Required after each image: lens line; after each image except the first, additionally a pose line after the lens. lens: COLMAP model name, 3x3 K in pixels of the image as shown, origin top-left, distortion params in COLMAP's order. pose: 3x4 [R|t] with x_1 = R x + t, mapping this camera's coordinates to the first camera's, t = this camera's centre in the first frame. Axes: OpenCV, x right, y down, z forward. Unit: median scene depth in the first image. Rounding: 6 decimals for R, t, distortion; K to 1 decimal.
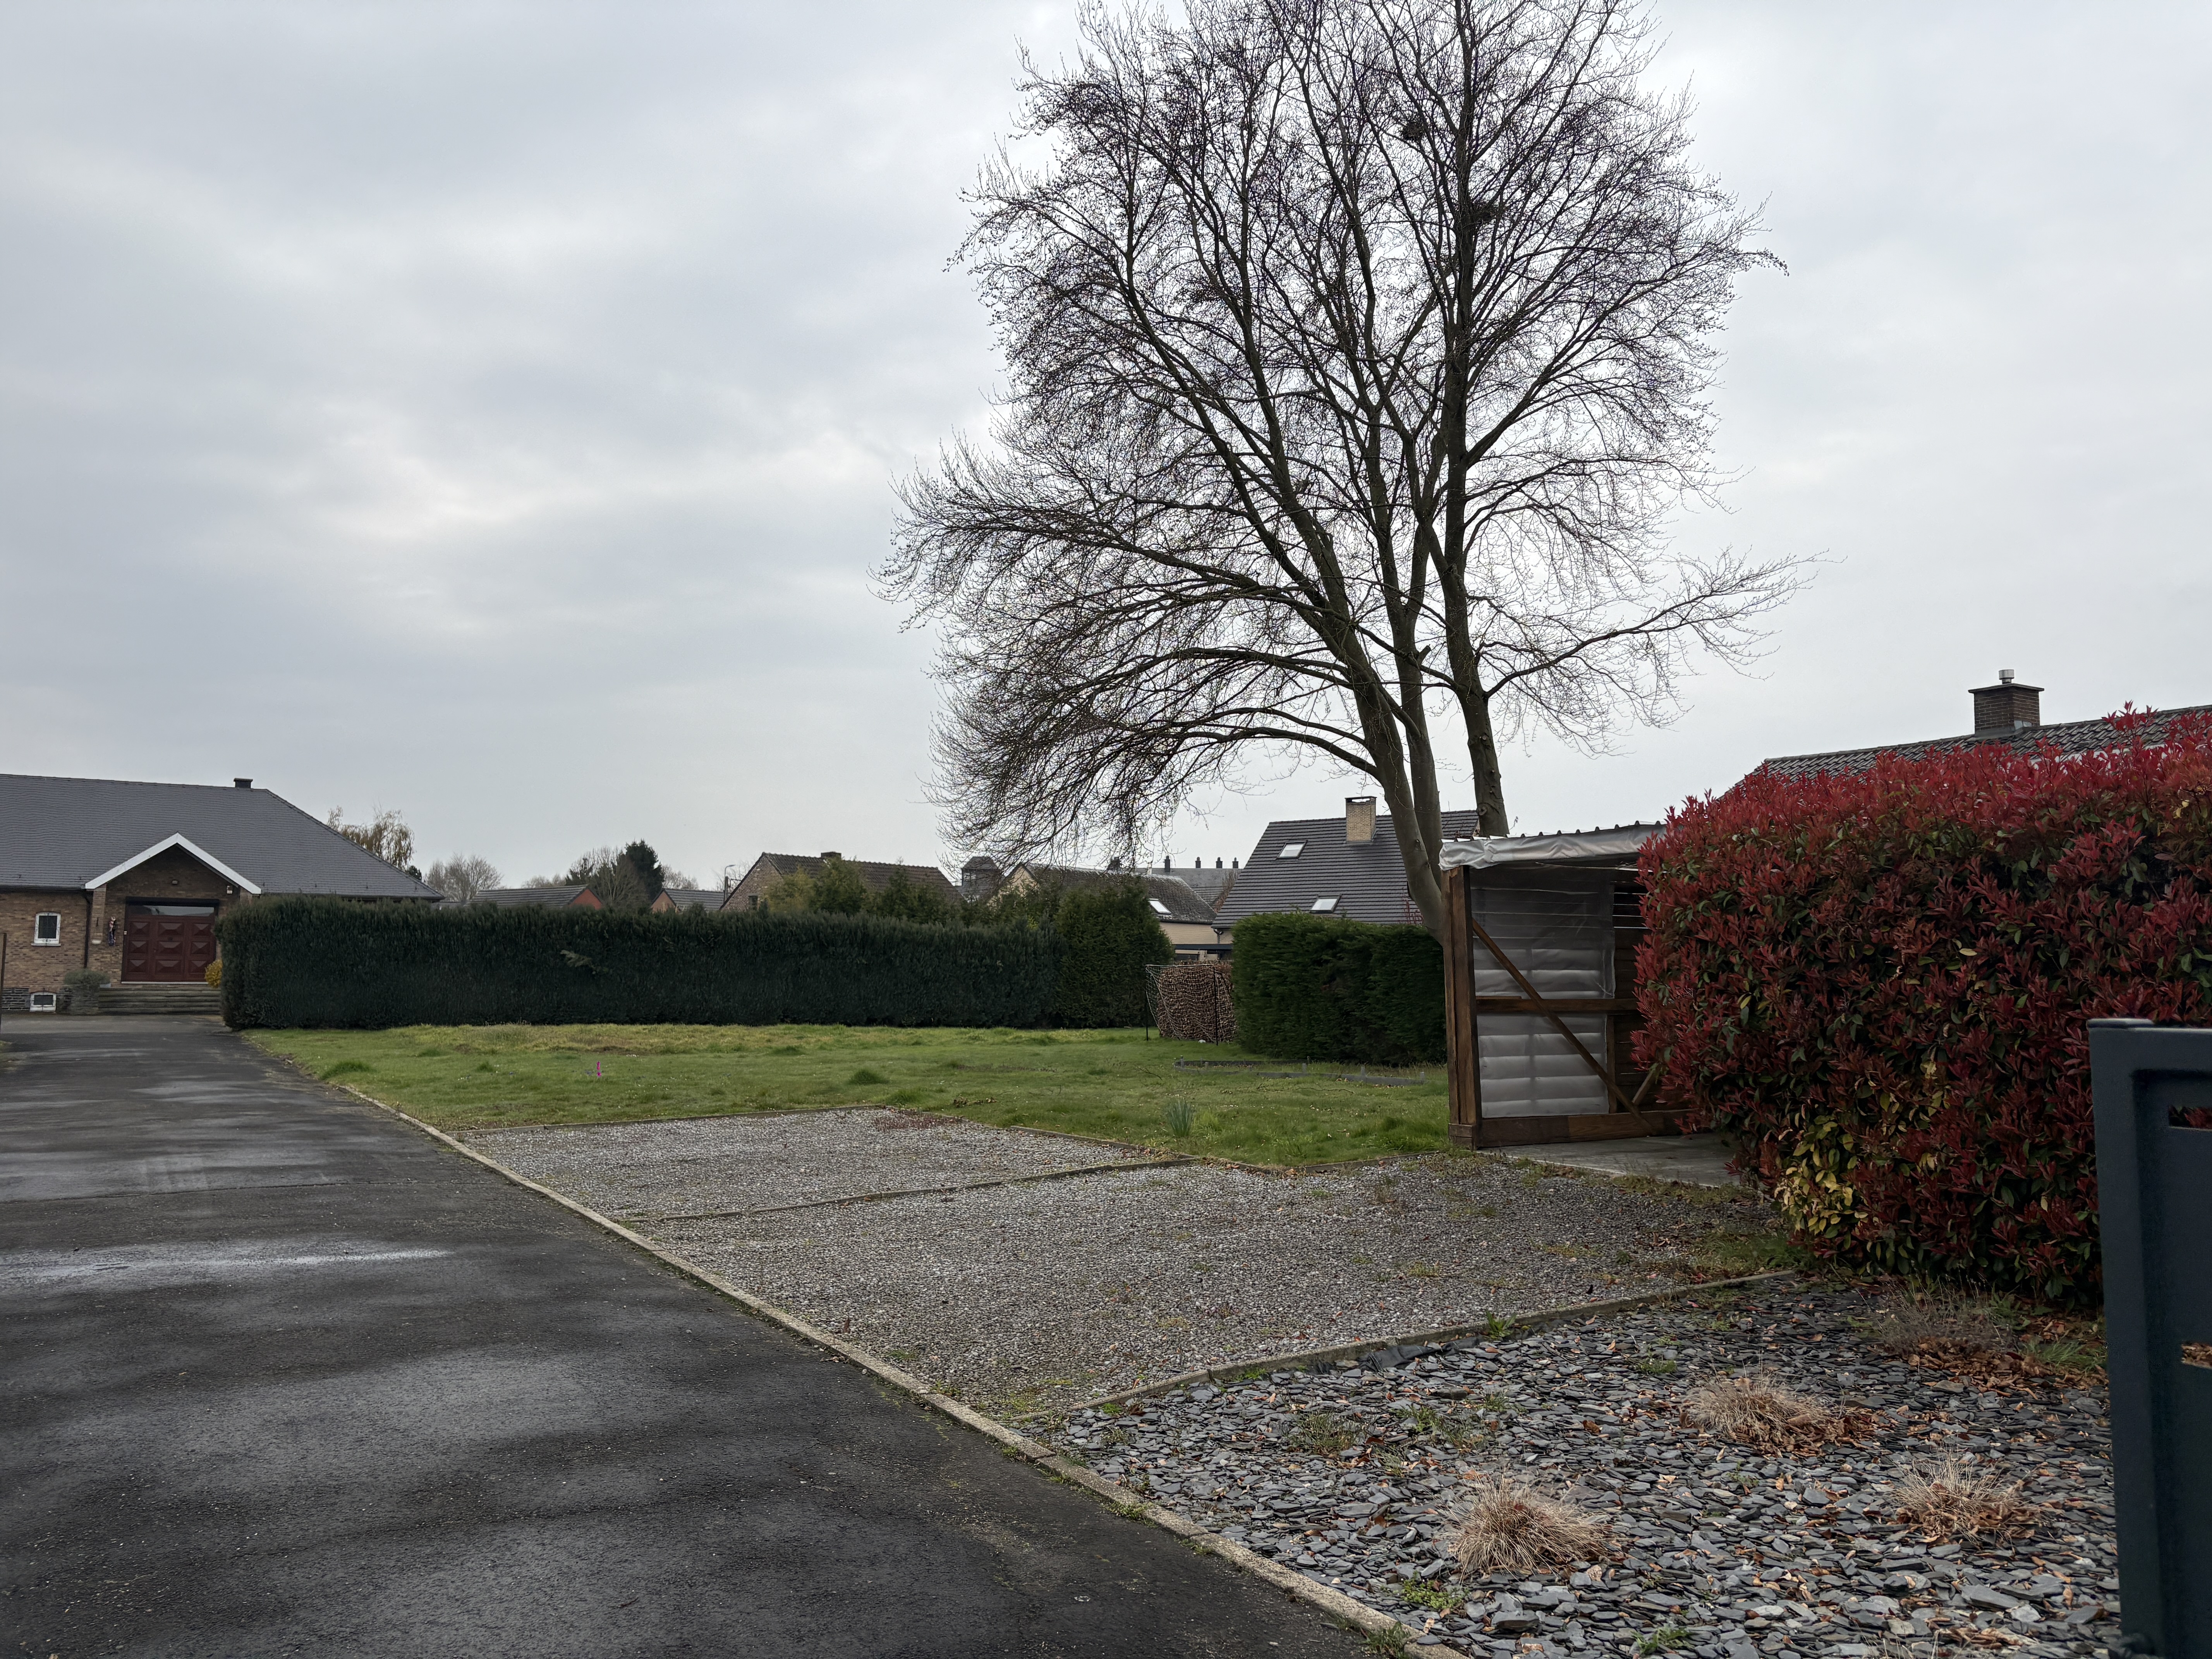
lens RADIAL K [[1662.2, 0, 1125.8], [0, 1662.2, 817.5], [0, 0, 1]] dist [0.055408, -0.058702]
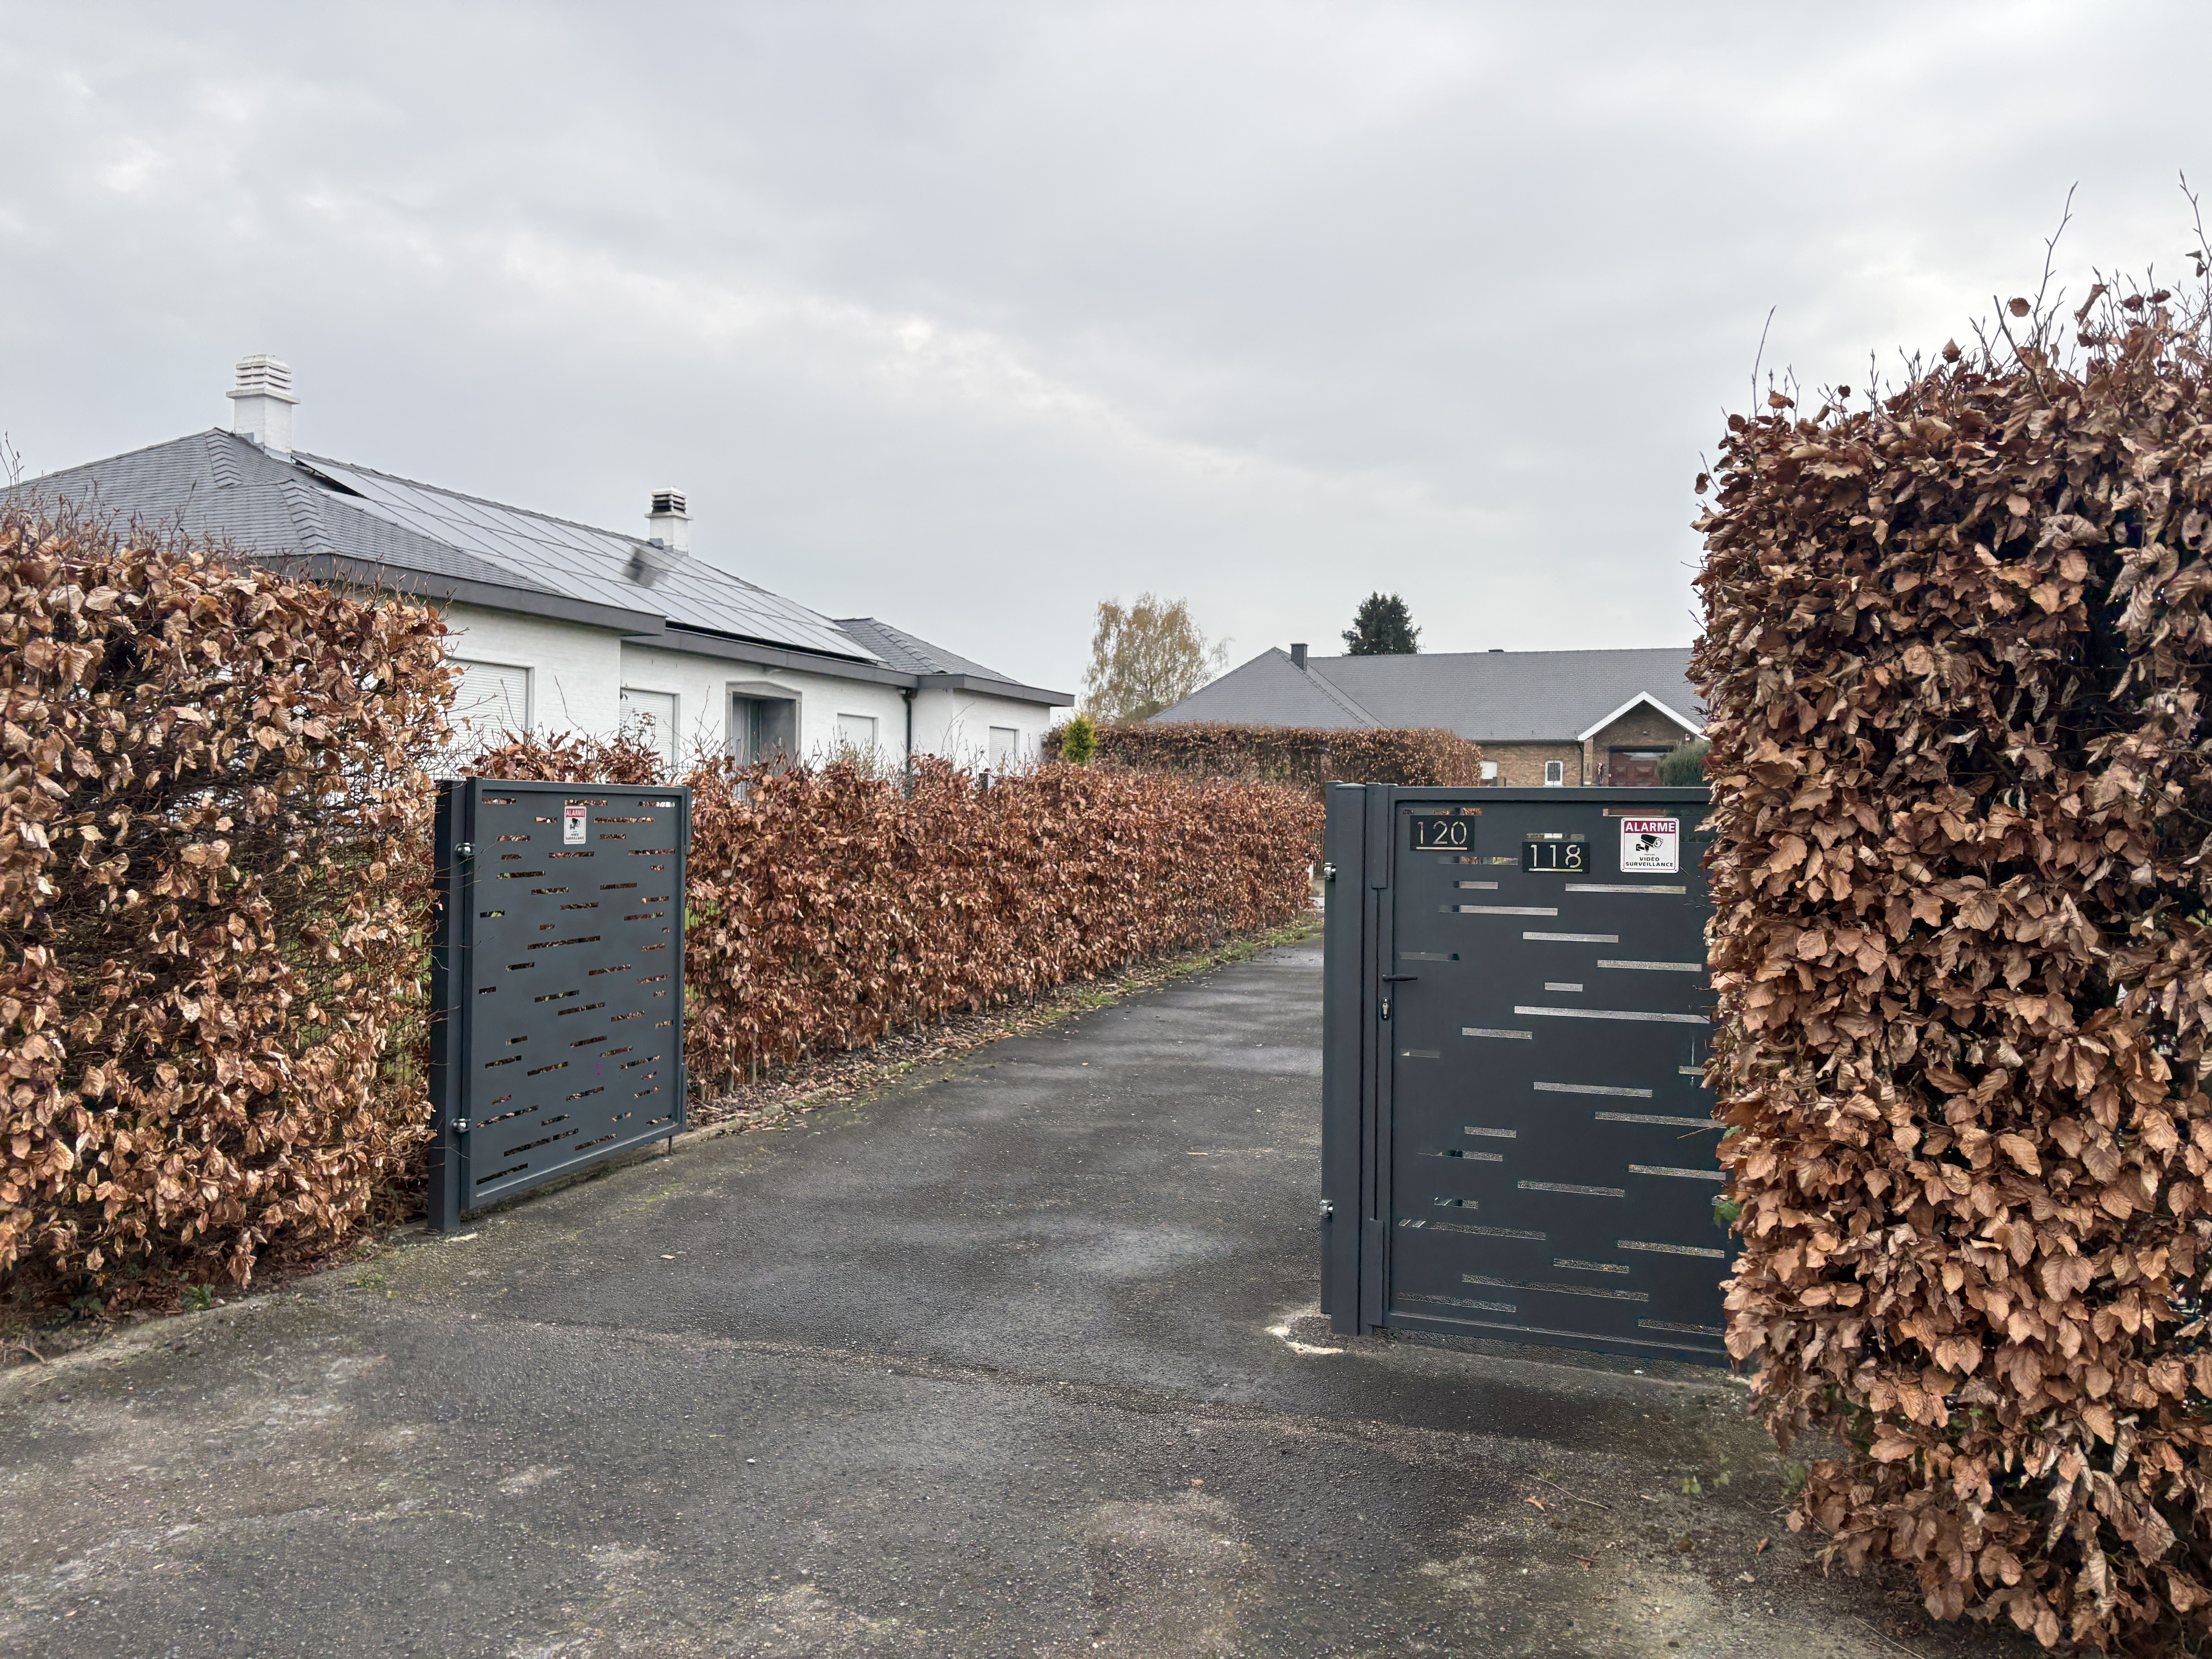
lens RADIAL K [[1662.2, 0, 1098.7], [0, 1662.2, 780.2], [0, 0, 1]] dist [0.055408, -0.058702]
pose [[0.644026, -0.015921, -0.764838, 0.205932], [0.072776, 0.996524, 0.040537, -0.008932], [0.761534, -0.081769, 0.642946, -0.142943]]
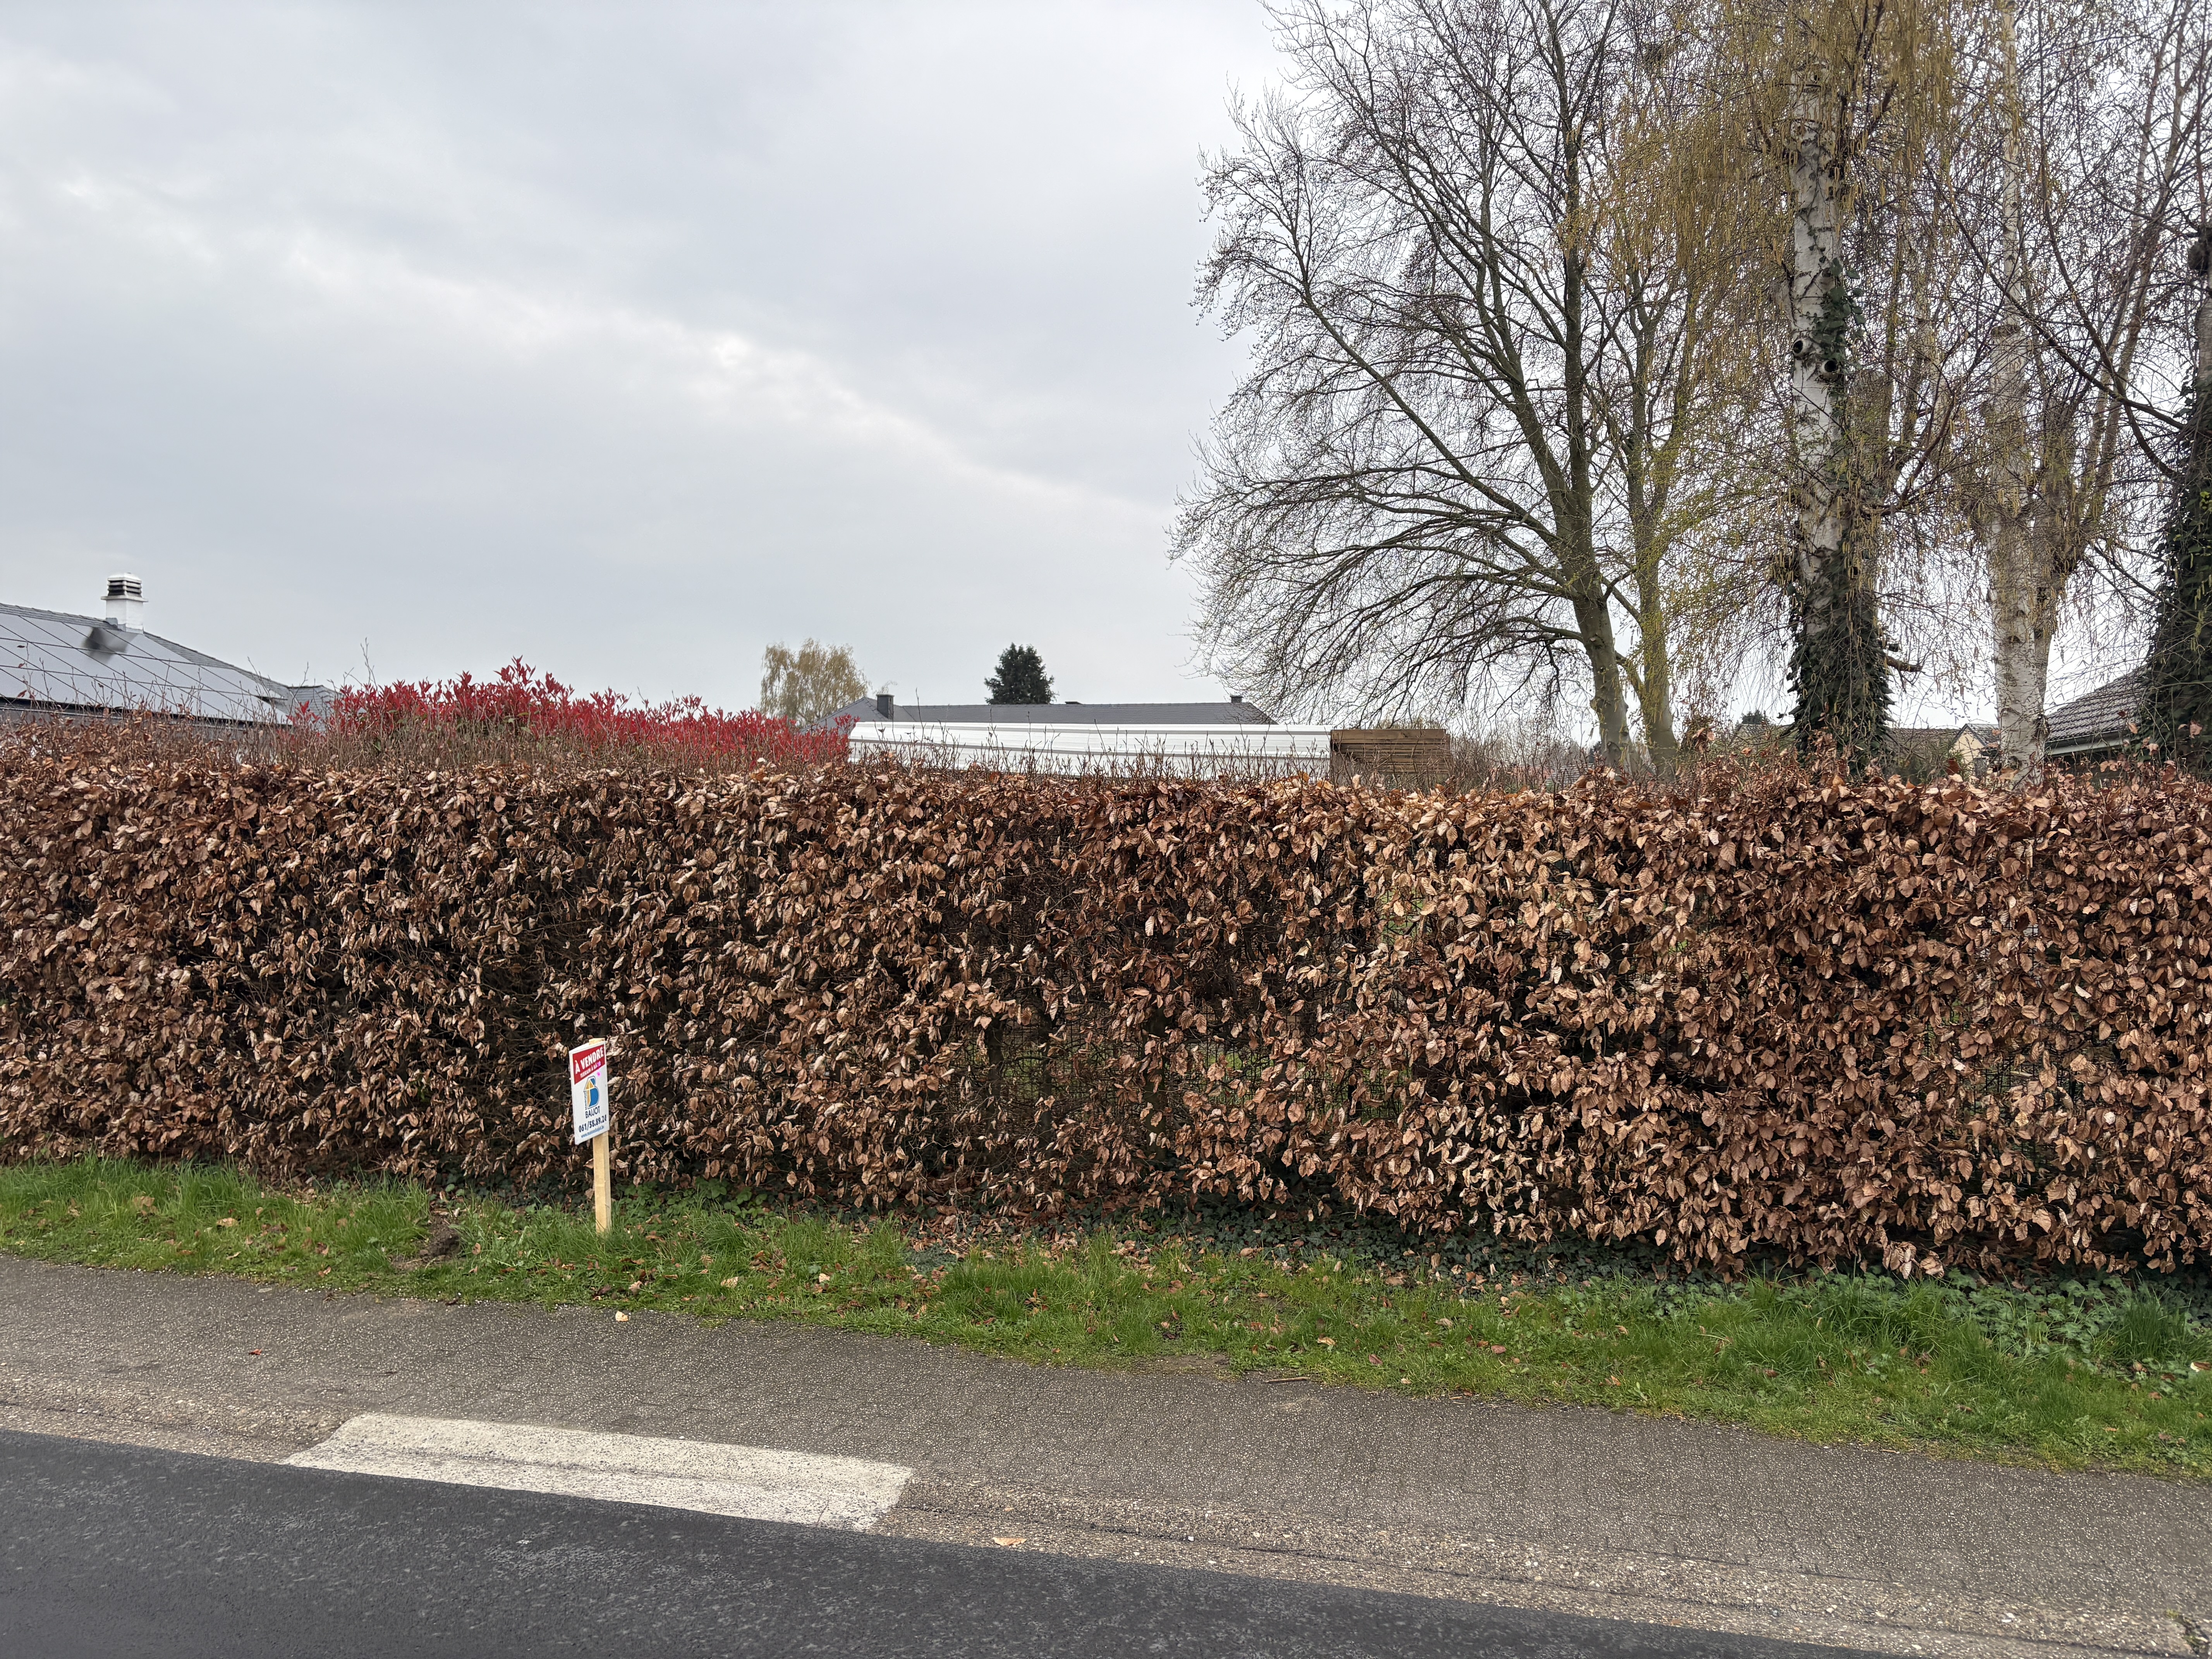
lens RADIAL K [[1662.2, 0, 1112.5], [0, 1662.2, 819.0], [0, 0, 1]] dist [0.055408, -0.058702]
pose [[0.729488, -0.011372, -0.683899, 0.697639], [0.066730, 0.996275, 0.054613, -0.010193], [0.680730, -0.085477, 0.727530, -0.057379]]
